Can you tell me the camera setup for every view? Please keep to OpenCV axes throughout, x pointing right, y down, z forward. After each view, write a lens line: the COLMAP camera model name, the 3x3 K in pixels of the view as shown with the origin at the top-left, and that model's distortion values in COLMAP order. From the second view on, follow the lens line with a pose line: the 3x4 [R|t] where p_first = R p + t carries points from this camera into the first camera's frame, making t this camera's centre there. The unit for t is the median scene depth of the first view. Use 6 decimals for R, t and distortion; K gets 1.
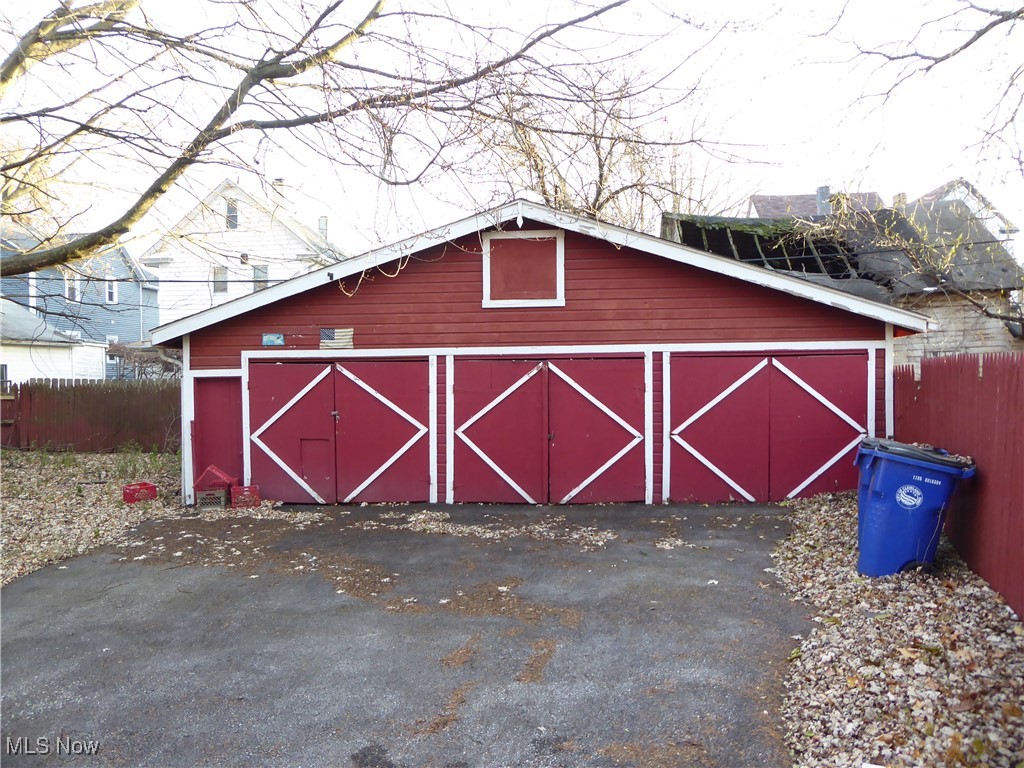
lens RADIAL K [[734.5, 0, 512.0], [0, 734.5, 384.0], [0, 0, 1]] dist [-0.024466, 0.001900]
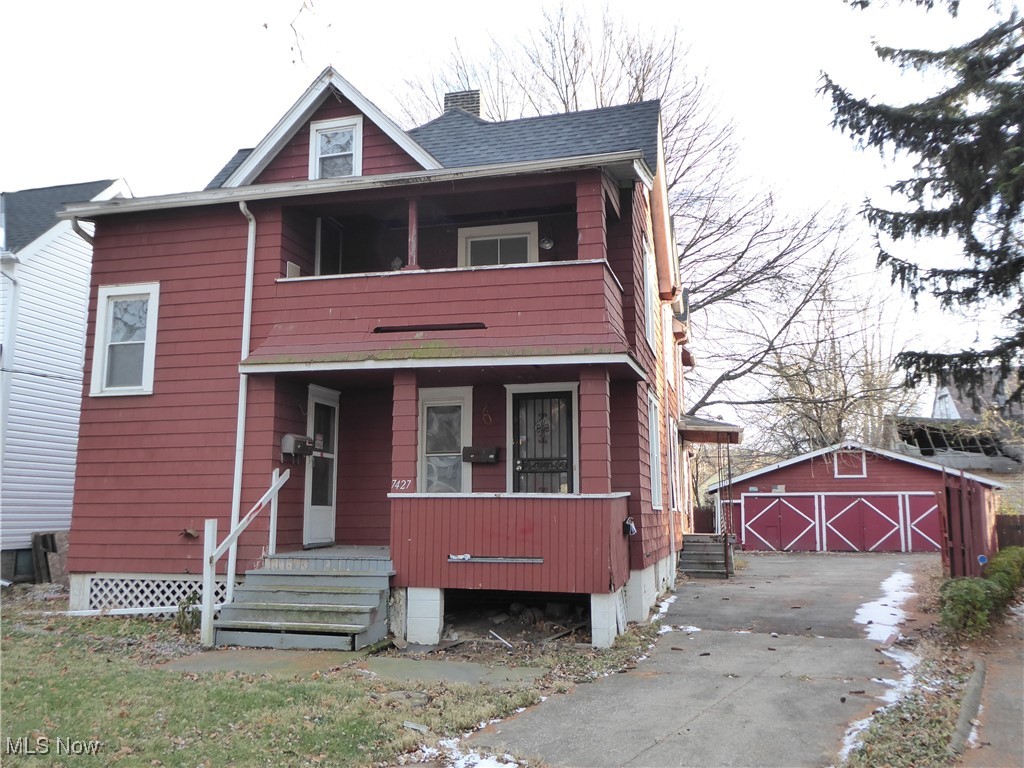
lens RADIAL K [[882.6, 0, 512.0], [0, 882.6, 384.0], [0, 0, 1]] dist [0.004025, 0.001349]
pose [[0.989512, -0.010067, -0.144100, -0.751804], [-0.016712, 0.982892, -0.183422, 0.176159], [0.143481, 0.183906, 0.972415, -2.440019]]
